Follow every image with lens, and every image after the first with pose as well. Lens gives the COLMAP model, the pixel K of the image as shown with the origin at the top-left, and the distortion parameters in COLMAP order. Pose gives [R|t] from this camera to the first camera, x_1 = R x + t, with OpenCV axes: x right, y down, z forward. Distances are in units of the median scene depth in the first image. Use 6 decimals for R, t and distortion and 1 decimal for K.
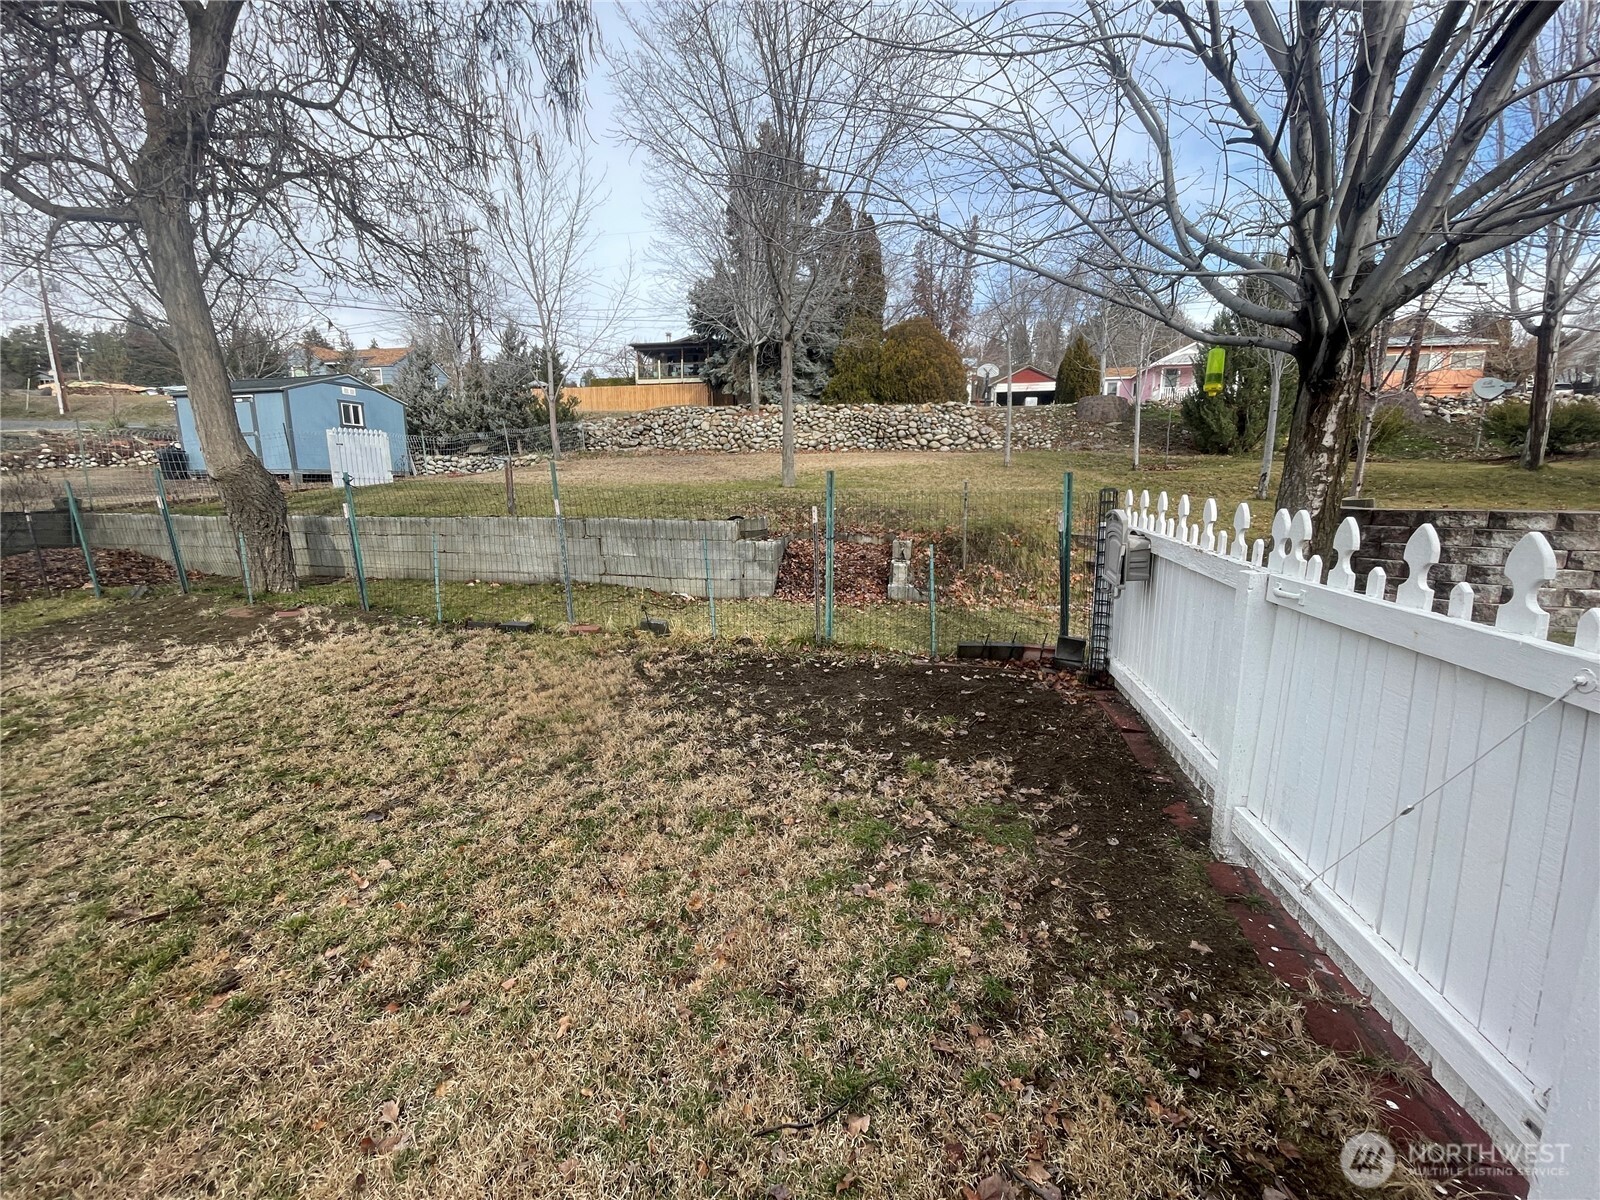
lens RADIAL K [[645.1, 0, 794.7], [0, 645.1, 603.3], [0, 0, 1]] dist [0.001167, -0.001651]
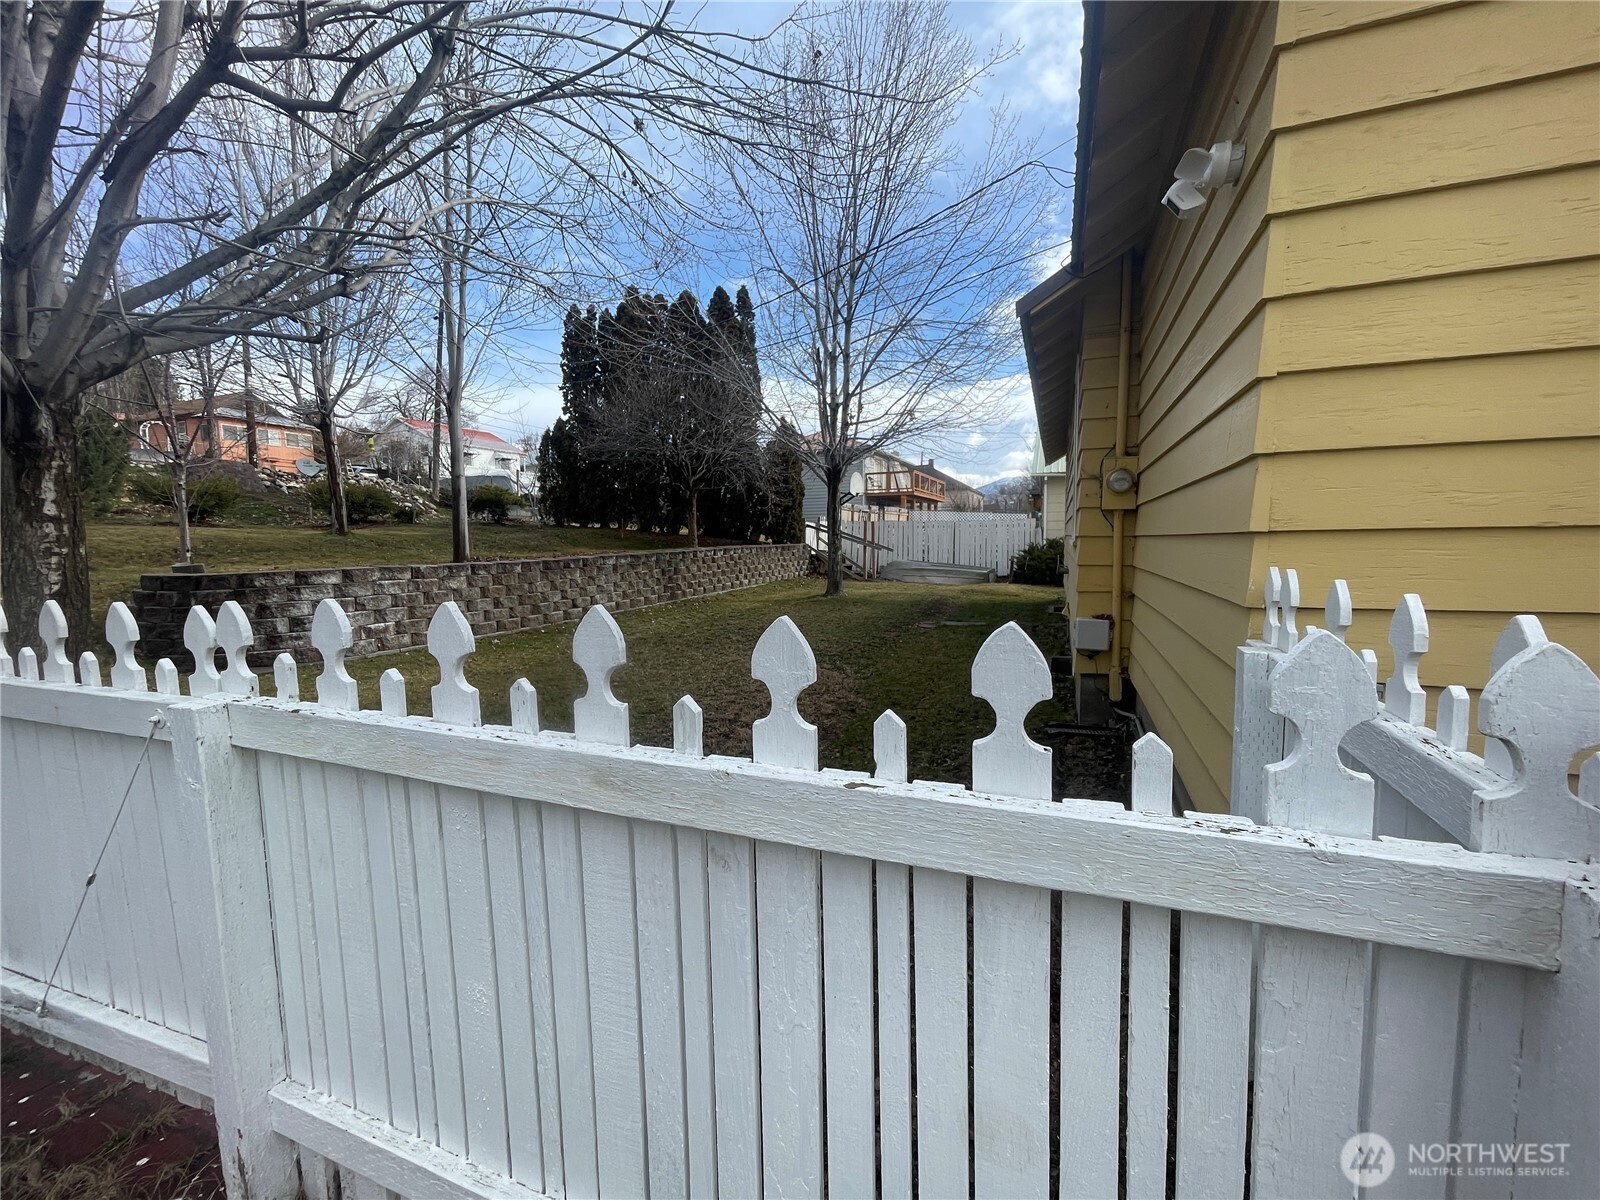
lens RADIAL K [[645.1, 0, 801.0], [0, 645.1, 597.8], [0, 0, 1]] dist [0.001167, -0.001651]
pose [[0.152418, -0.096154, 0.983628, 0.048130], [0.197458, 0.978153, 0.065022, 0.012345], [-0.968390, 0.184315, 0.168075, -0.095121]]
